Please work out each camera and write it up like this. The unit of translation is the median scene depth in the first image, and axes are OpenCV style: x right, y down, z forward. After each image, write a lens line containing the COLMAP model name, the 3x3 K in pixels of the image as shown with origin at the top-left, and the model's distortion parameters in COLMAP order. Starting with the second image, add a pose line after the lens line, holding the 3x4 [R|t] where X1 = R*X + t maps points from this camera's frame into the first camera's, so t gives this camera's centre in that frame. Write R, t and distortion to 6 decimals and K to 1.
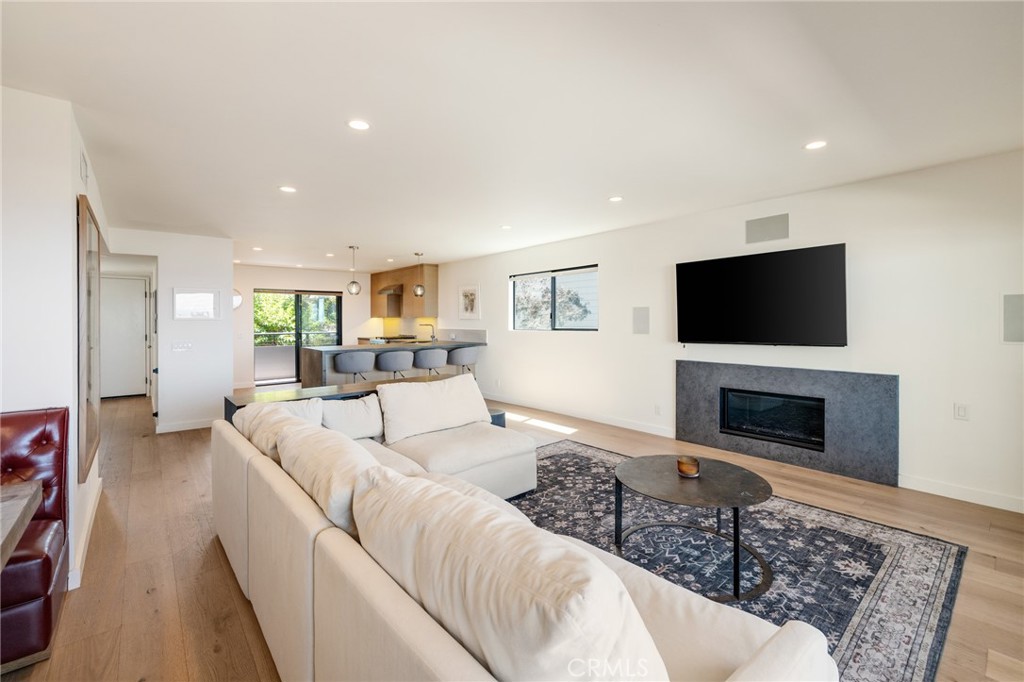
lens RADIAL K [[442.9, 0, 512.5], [0, 442.9, 323.0], [0, 0, 1]] dist [0.000159, -0.000266]
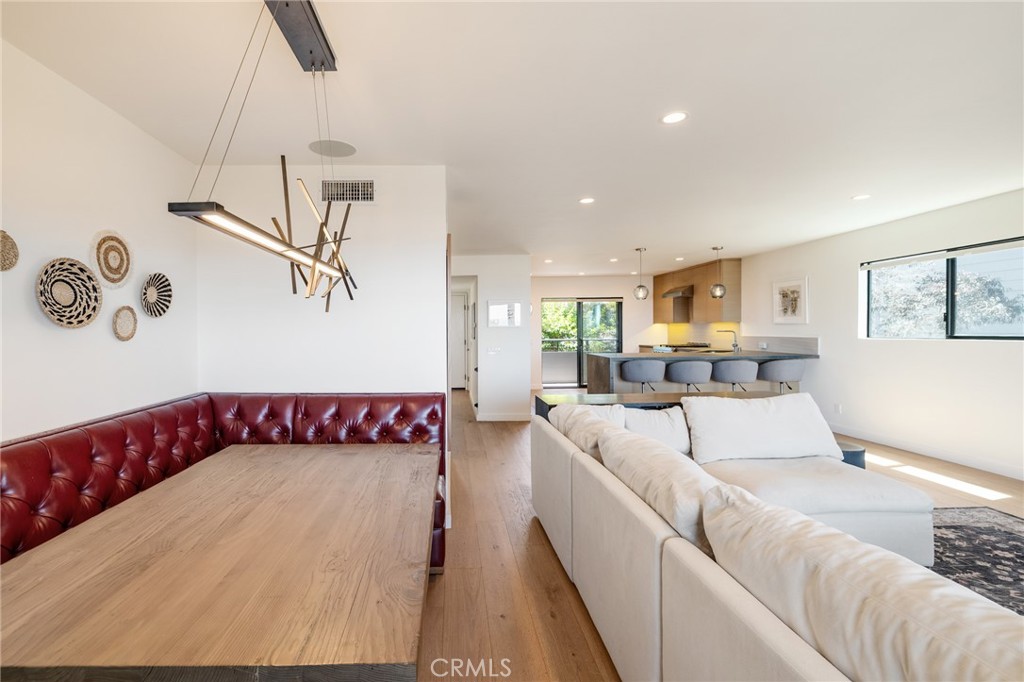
lens RADIAL K [[466.3, 0, 446.5], [0, 466.3, 334.4], [0, 0, 1]] dist [0.000435, 0.000685]
pose [[0.760004, 0.001412, -0.649917, -0.048331], [0.005269, 0.999951, 0.008335, -0.000052], [0.649897, -0.009759, 0.759960, -0.045042]]
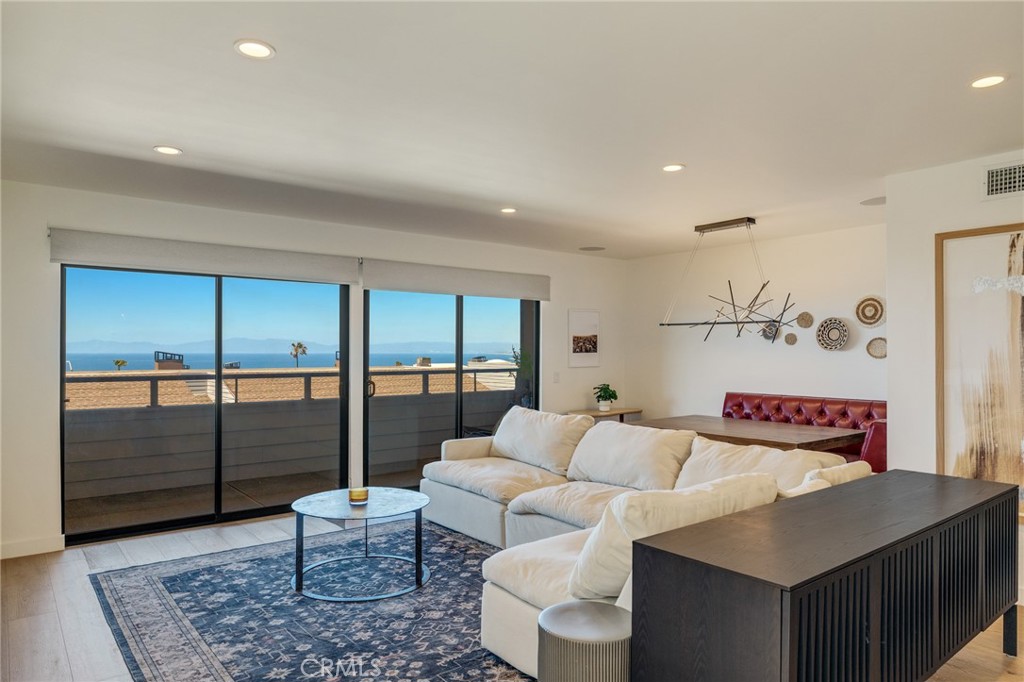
lens RADIAL K [[661.8, 0, 513.0], [0, 661.8, 352.9], [0, 0, 1]] dist [-0.000283, -0.000694]
pose [[-0.999225, 0.003165, 0.039233, -0.020518], [0.003424, 0.999973, 0.006540, -0.014579], [-0.039211, 0.006670, -0.999209, 1.806442]]
